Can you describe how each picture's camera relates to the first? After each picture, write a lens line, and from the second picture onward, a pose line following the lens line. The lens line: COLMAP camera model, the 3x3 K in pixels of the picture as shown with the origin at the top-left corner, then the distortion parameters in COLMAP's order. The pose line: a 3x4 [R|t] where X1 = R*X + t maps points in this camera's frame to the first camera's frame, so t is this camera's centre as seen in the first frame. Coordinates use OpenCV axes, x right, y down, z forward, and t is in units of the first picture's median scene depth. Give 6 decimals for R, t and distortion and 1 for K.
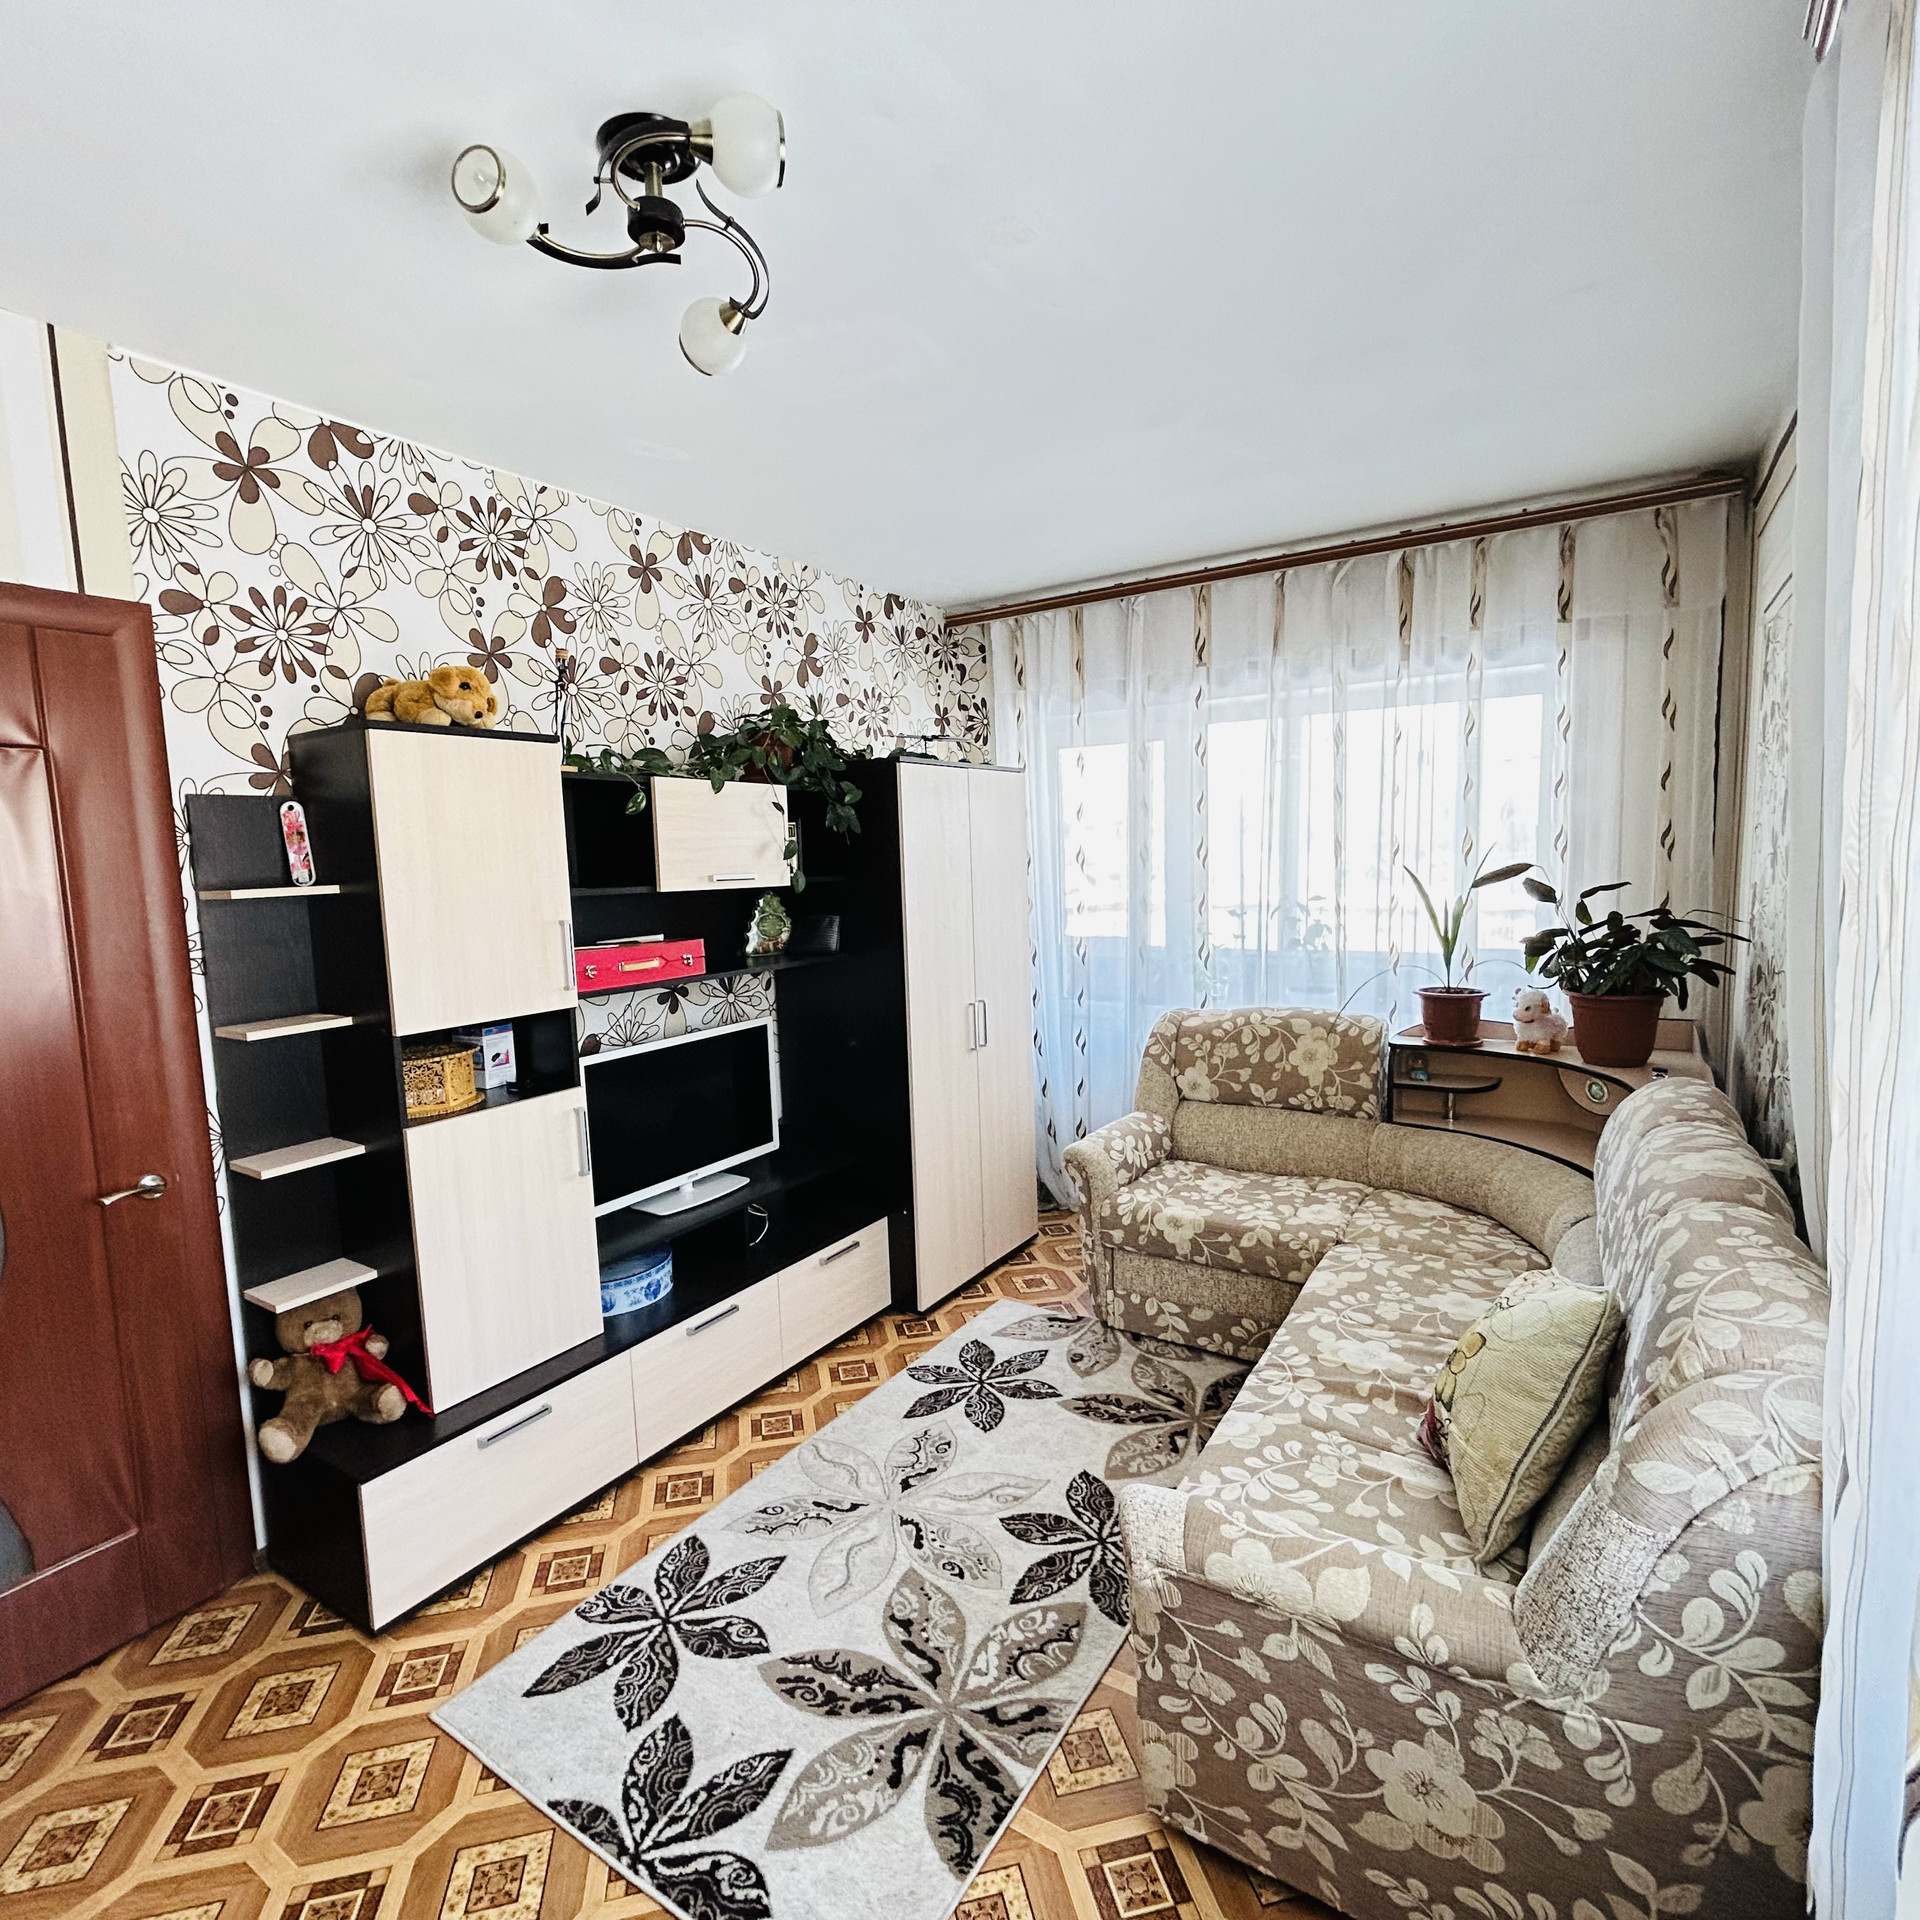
lens RADIAL K [[1024.9, 0, 959.7], [0, 1024.9, 959.5], [0, 0, 1]] dist [-0.008283, 0.000380]
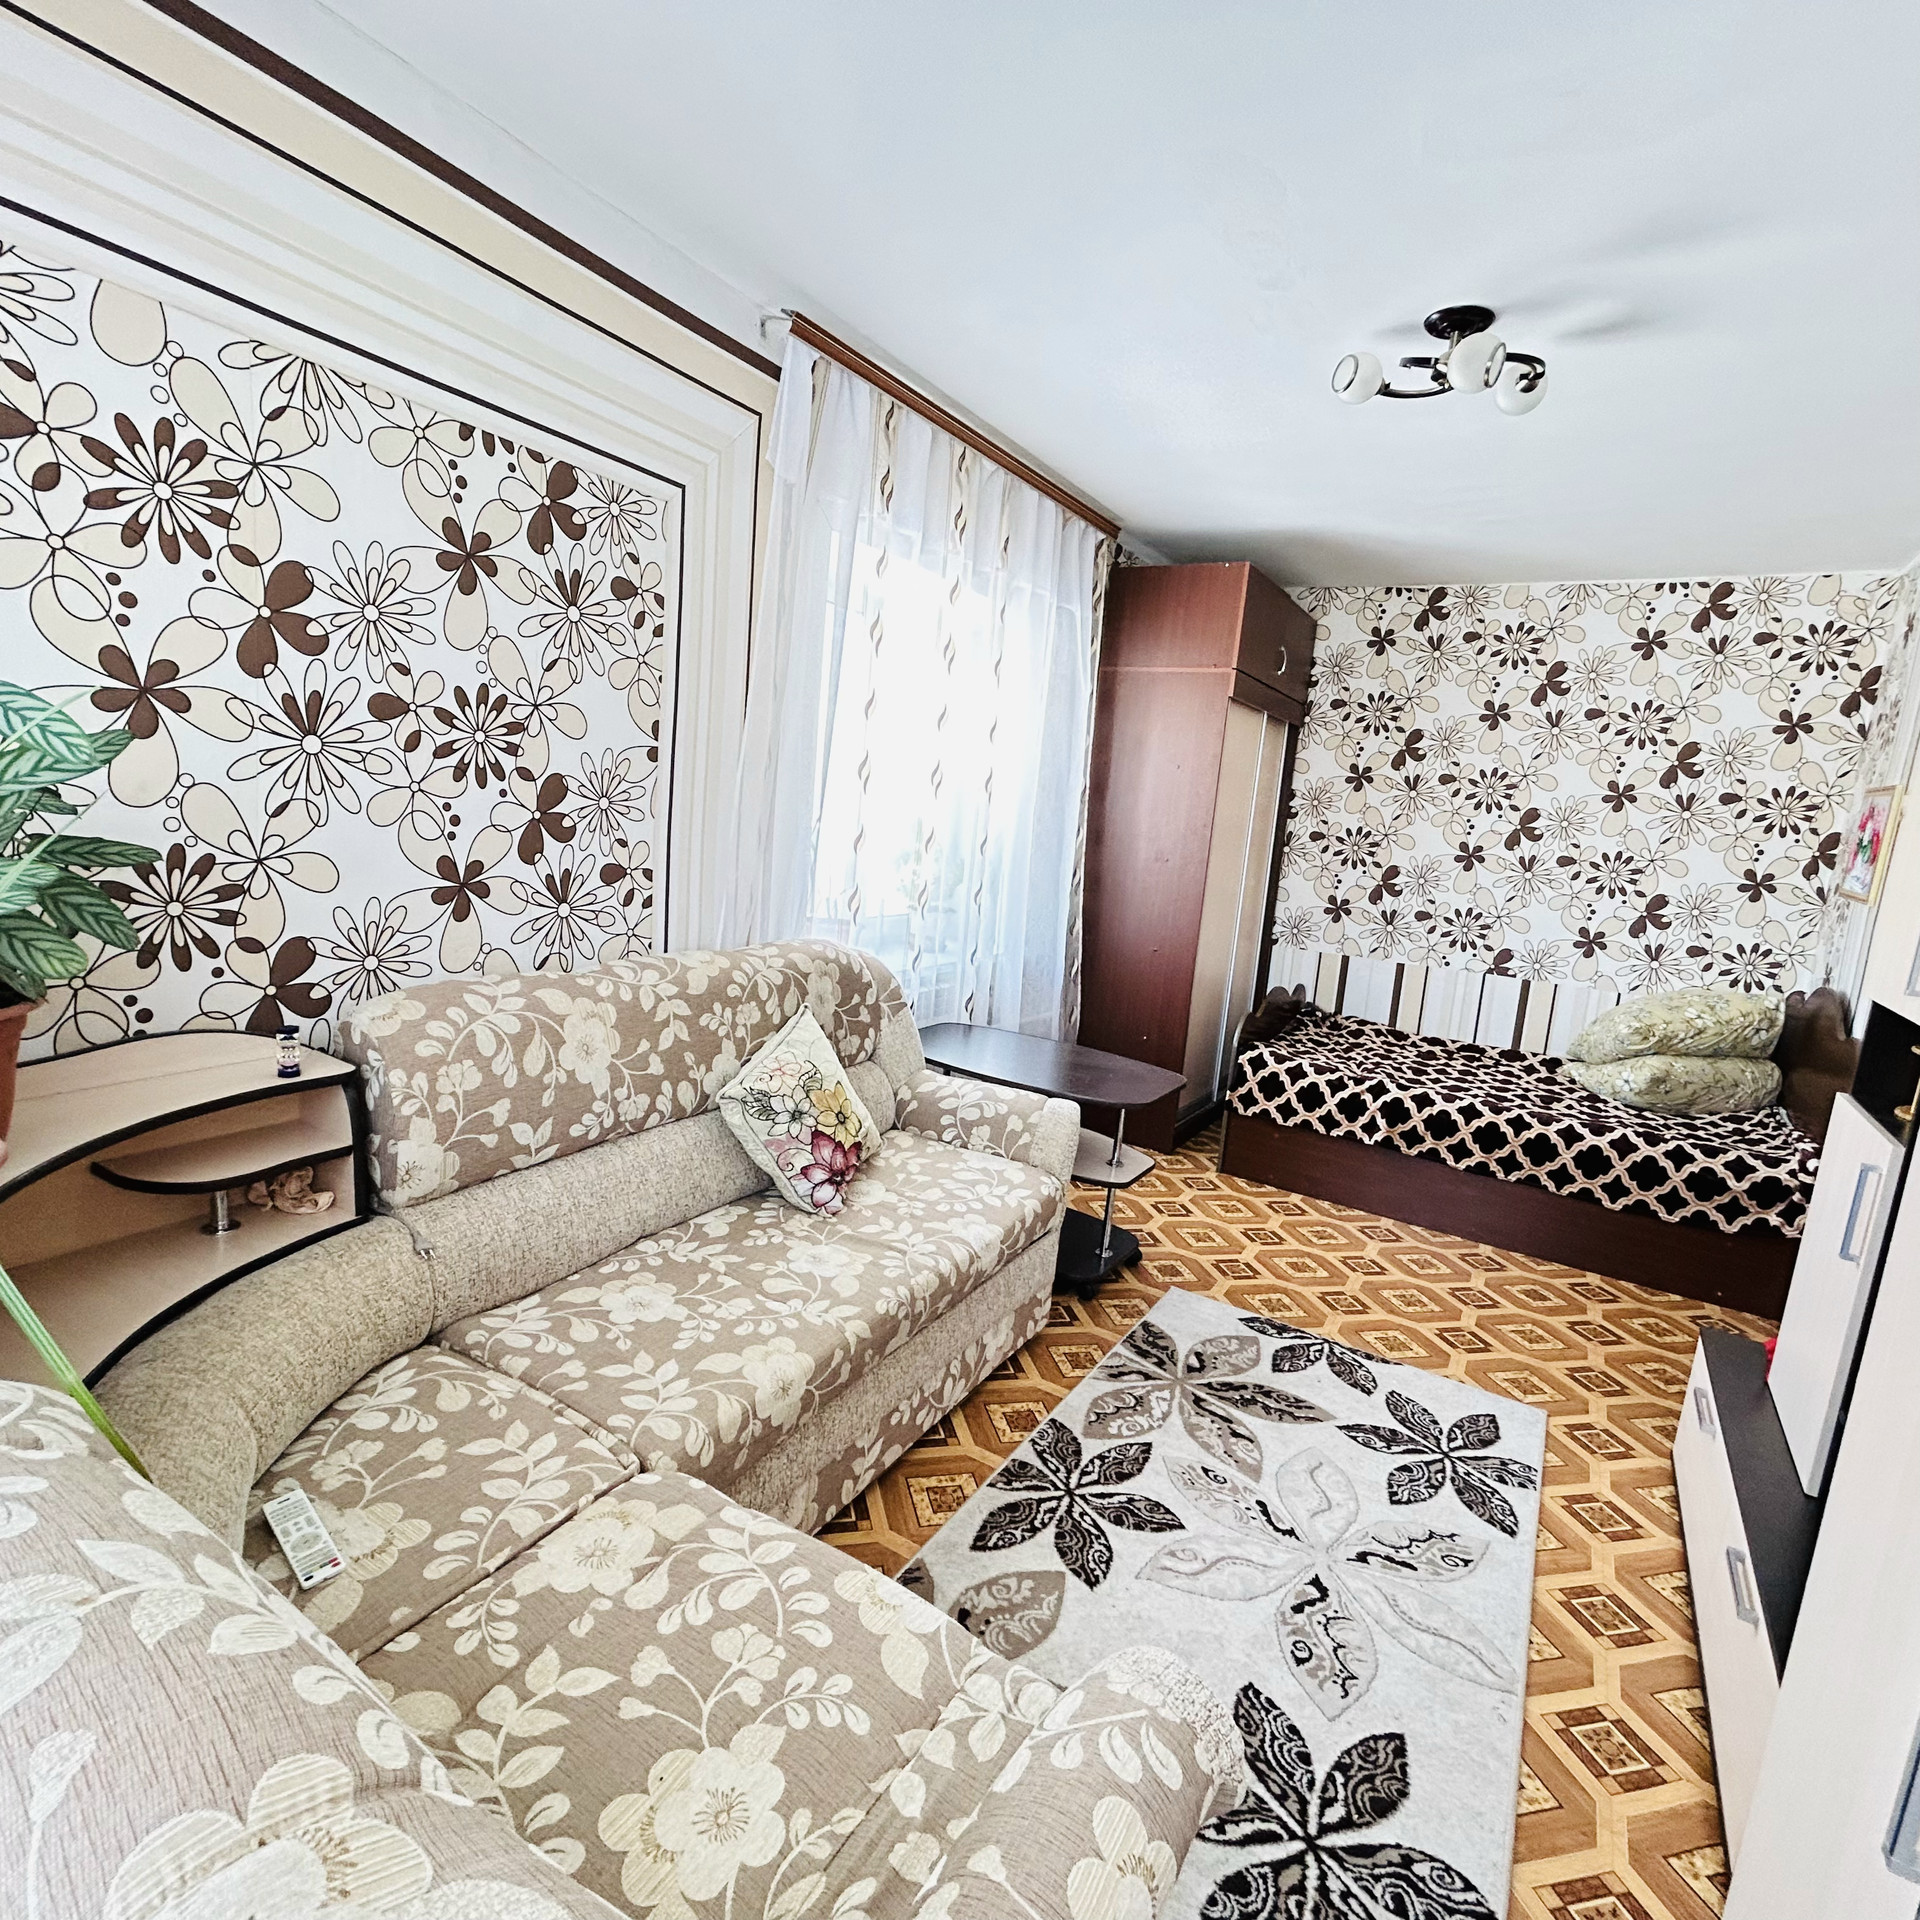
lens RADIAL K [[1024.9, 0, 953.9], [0, 1024.9, 964.8], [0, 0, 1]] dist [-0.008283, 0.000380]
pose [[-0.998630, -0.045819, -0.025273, 0.302620], [-0.050857, 0.963542, 0.262679, -0.150497], [0.012316, 0.263604, -0.964552, 1.844095]]
